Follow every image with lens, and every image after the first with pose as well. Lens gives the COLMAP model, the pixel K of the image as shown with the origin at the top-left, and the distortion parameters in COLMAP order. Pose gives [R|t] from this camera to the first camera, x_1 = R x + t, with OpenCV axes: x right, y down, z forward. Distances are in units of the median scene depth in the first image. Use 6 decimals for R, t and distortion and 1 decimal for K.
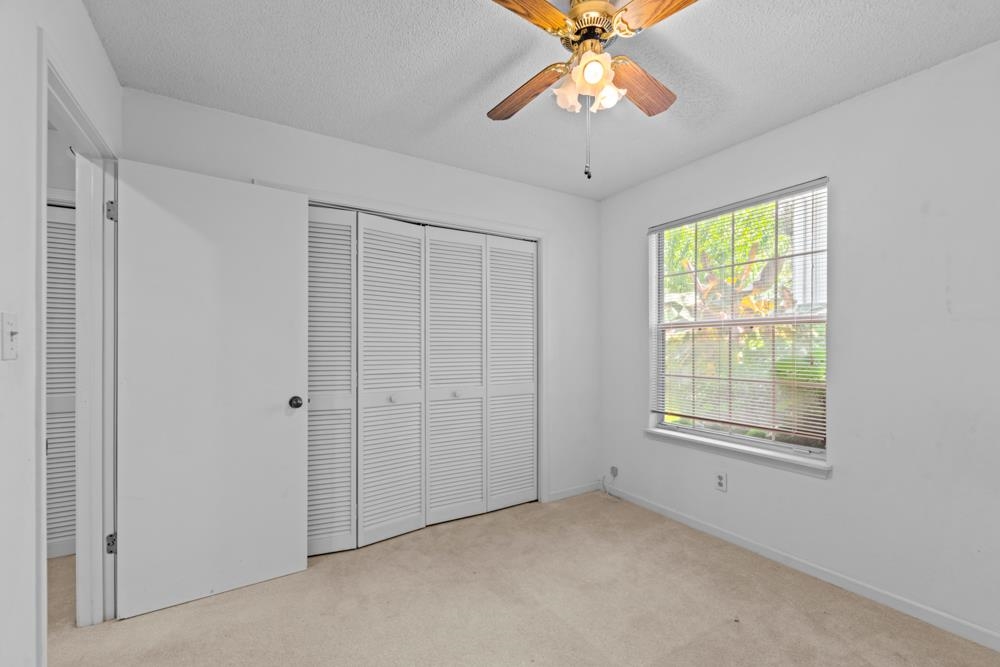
lens RADIAL K [[411.7, 0, 485.5], [0, 411.7, 344.4], [0, 0, 1]] dist [-0.000139, -0.000031]
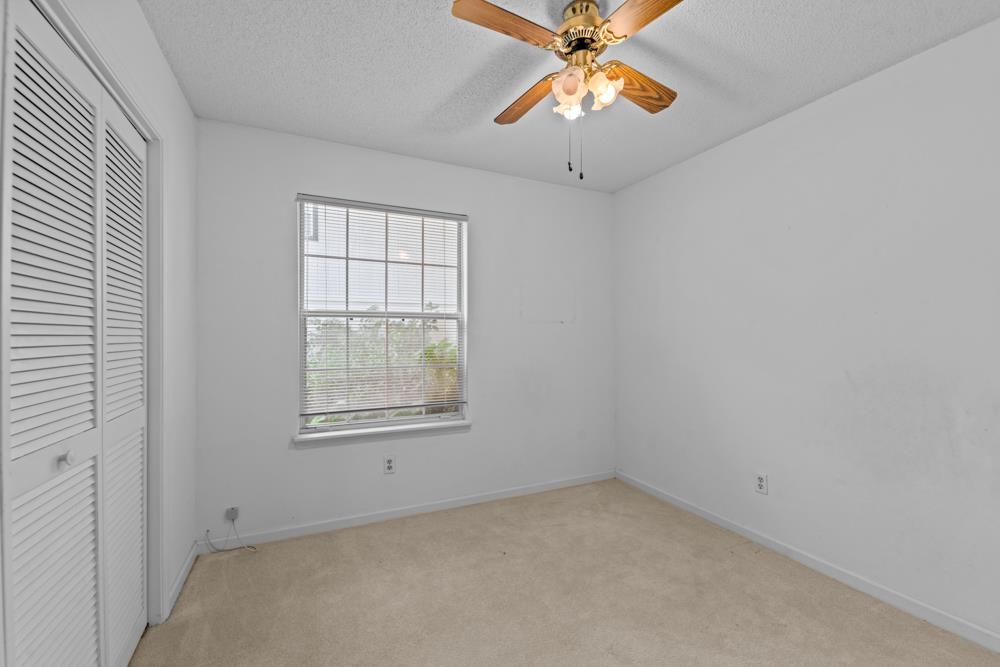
lens RADIAL K [[415.9, 0, 498.2], [0, 415.9, 335.7], [0, 0, 1]] dist [0.001639, 0.000057]
pose [[0.086699, 0.004366, 0.996225, -0.478811], [-0.002847, 0.999987, -0.004135, 0.005733], [-0.996231, -0.002477, 0.086710, 0.647571]]
